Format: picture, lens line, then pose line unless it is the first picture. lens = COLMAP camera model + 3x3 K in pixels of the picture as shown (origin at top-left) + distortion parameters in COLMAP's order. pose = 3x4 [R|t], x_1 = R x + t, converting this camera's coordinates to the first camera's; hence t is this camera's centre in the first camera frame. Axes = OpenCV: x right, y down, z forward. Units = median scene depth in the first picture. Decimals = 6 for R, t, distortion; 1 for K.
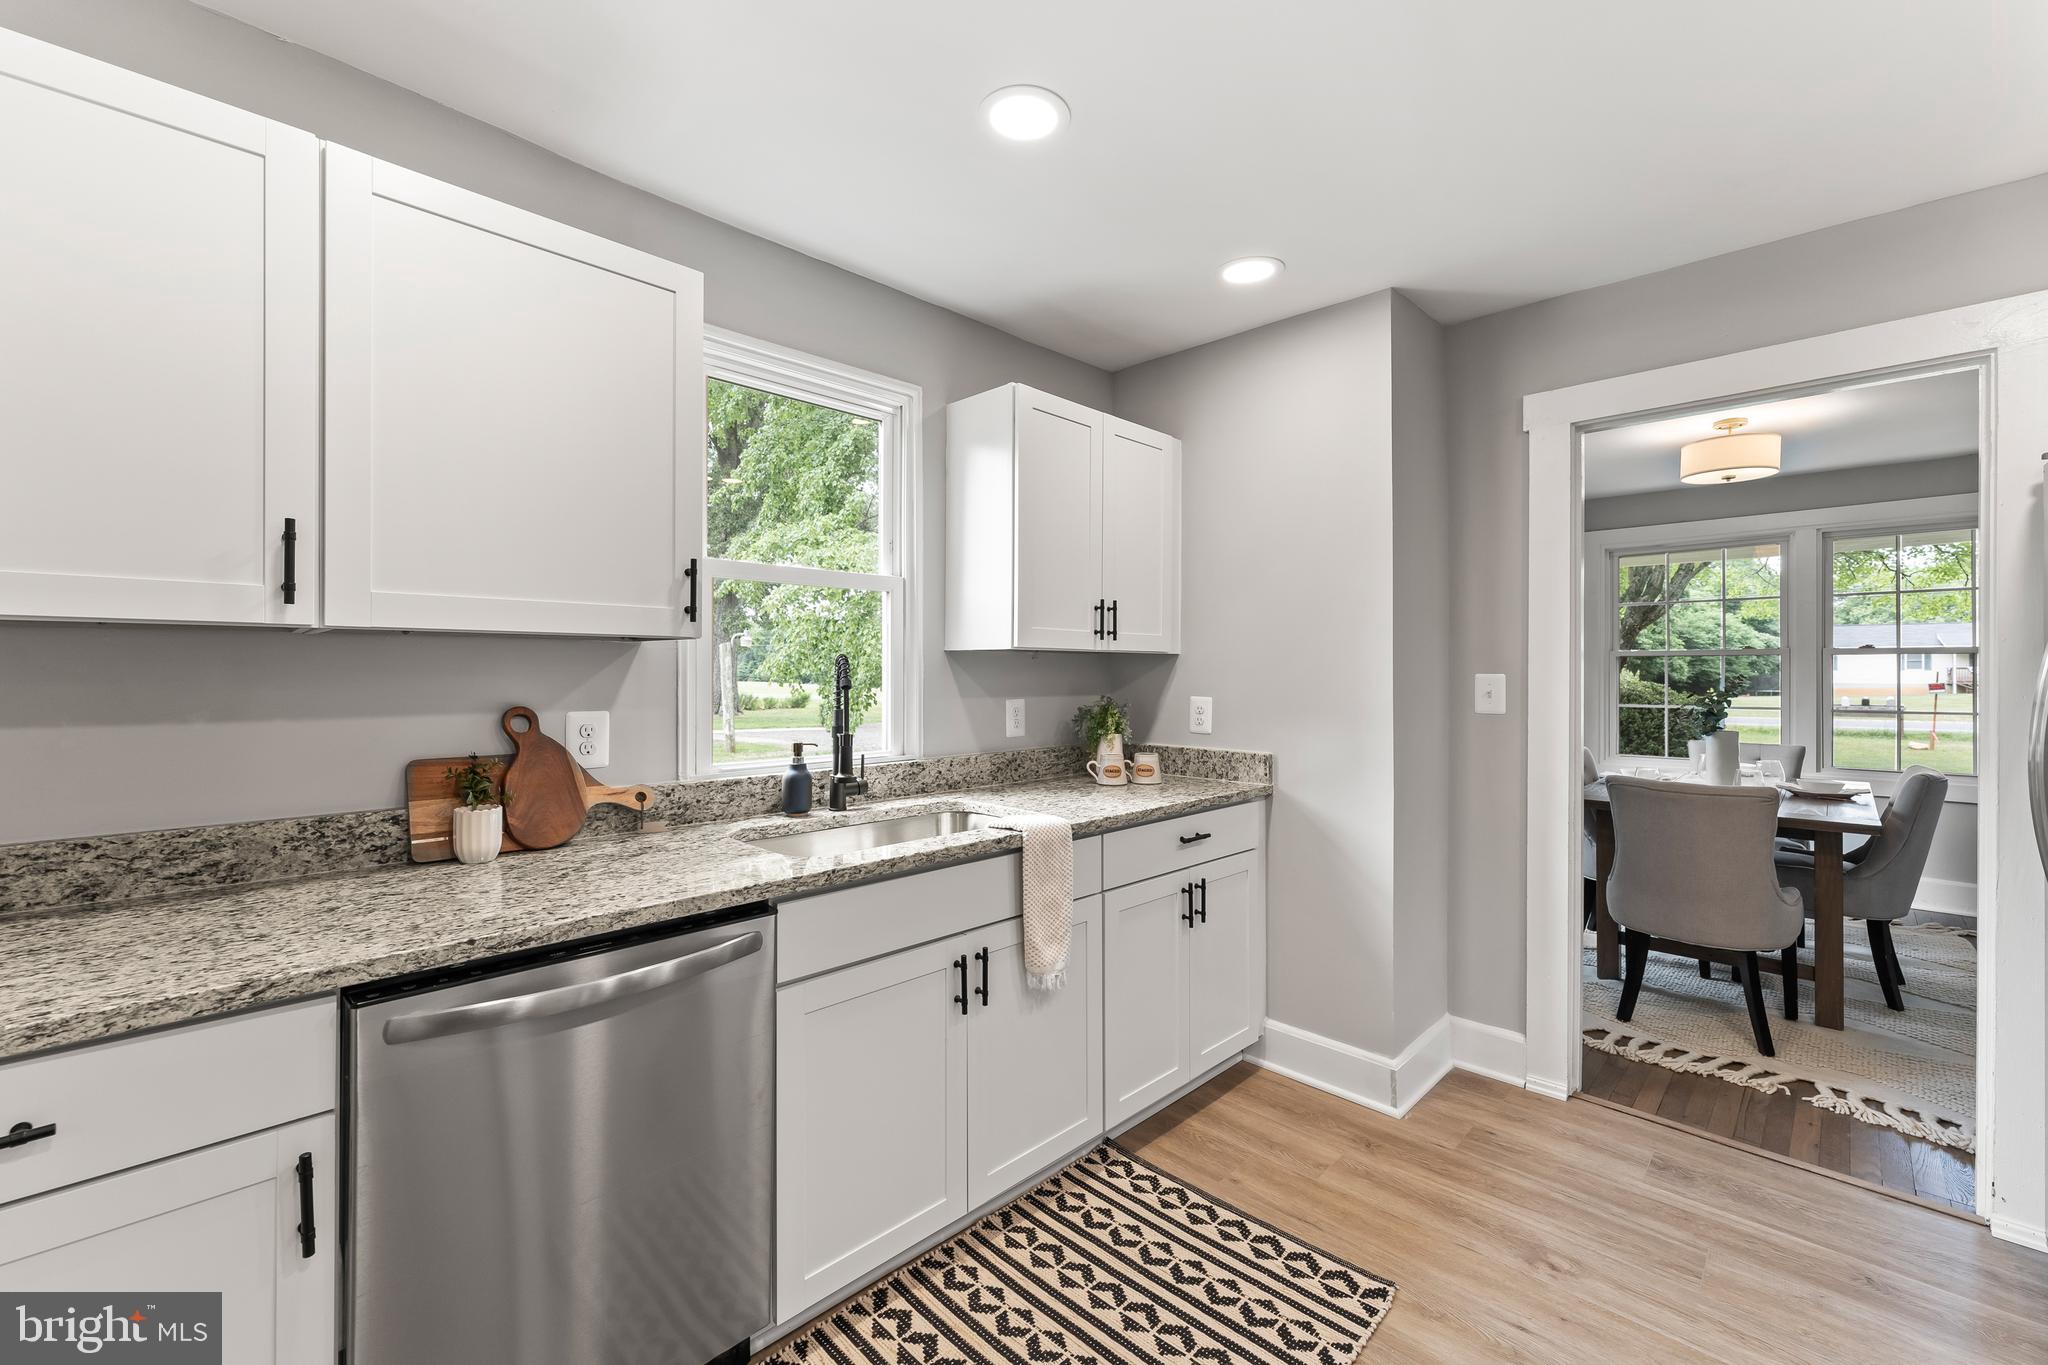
lens RADIAL K [[840.4, 0, 1011.1], [0, 840.4, 669.3], [0, 0, 1]] dist [0.001957, 0.000131]
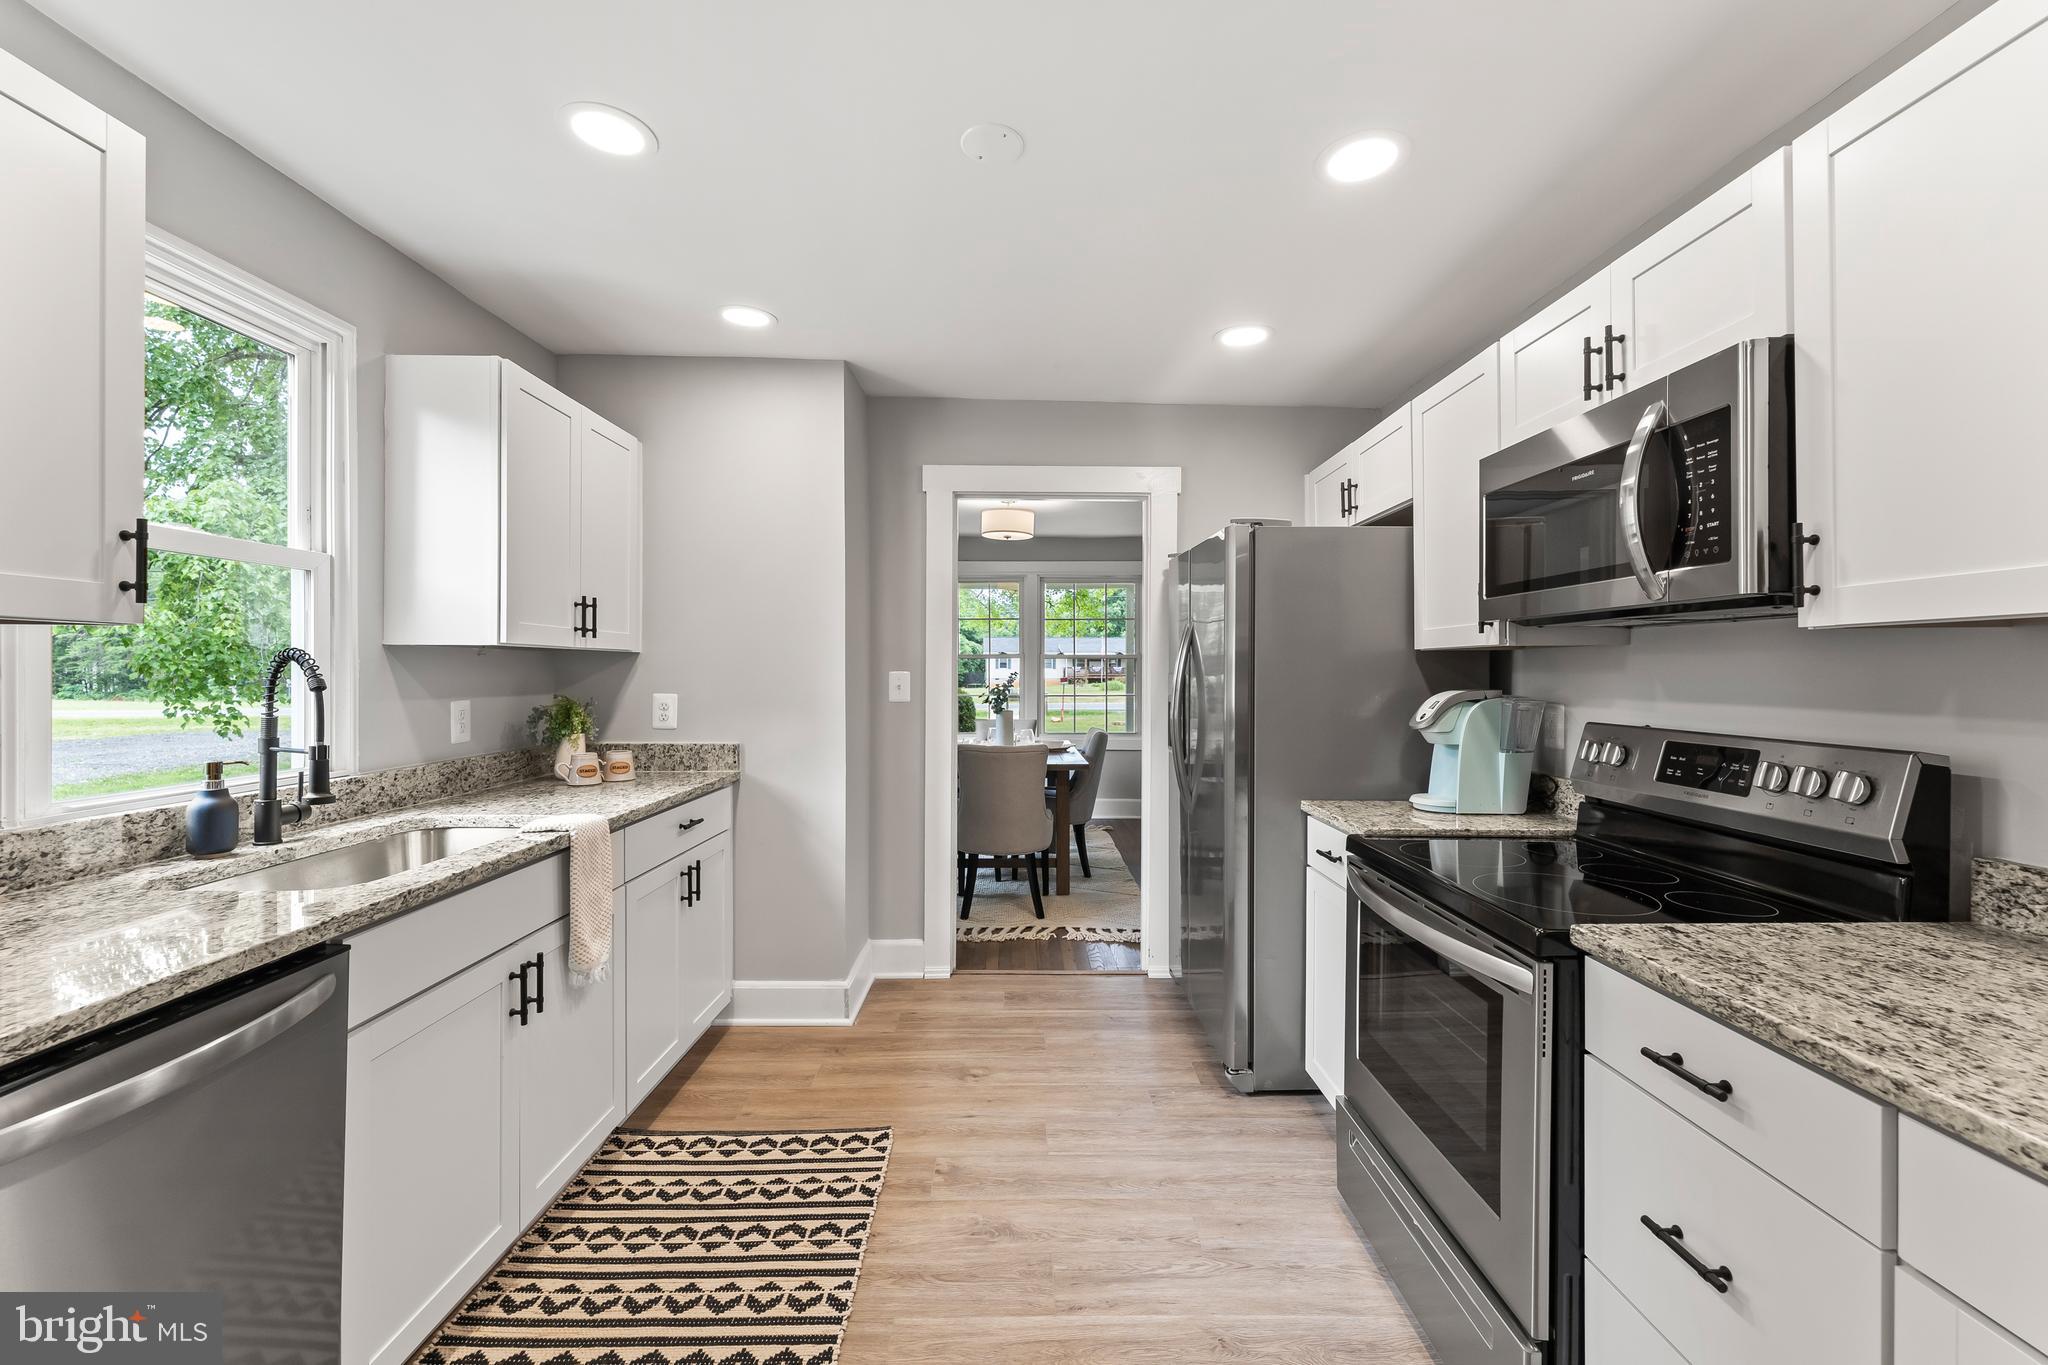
lens RADIAL K [[840.4, 0, 1036.7], [0, 840.4, 668.4], [0, 0, 1]] dist [0.001957, 0.000131]
pose [[0.691749, 0.001642, 0.722136, -0.277627], [-0.002609, 0.999997, 0.000225, -0.000322], [-0.722133, -0.002039, 0.691751, -0.073262]]
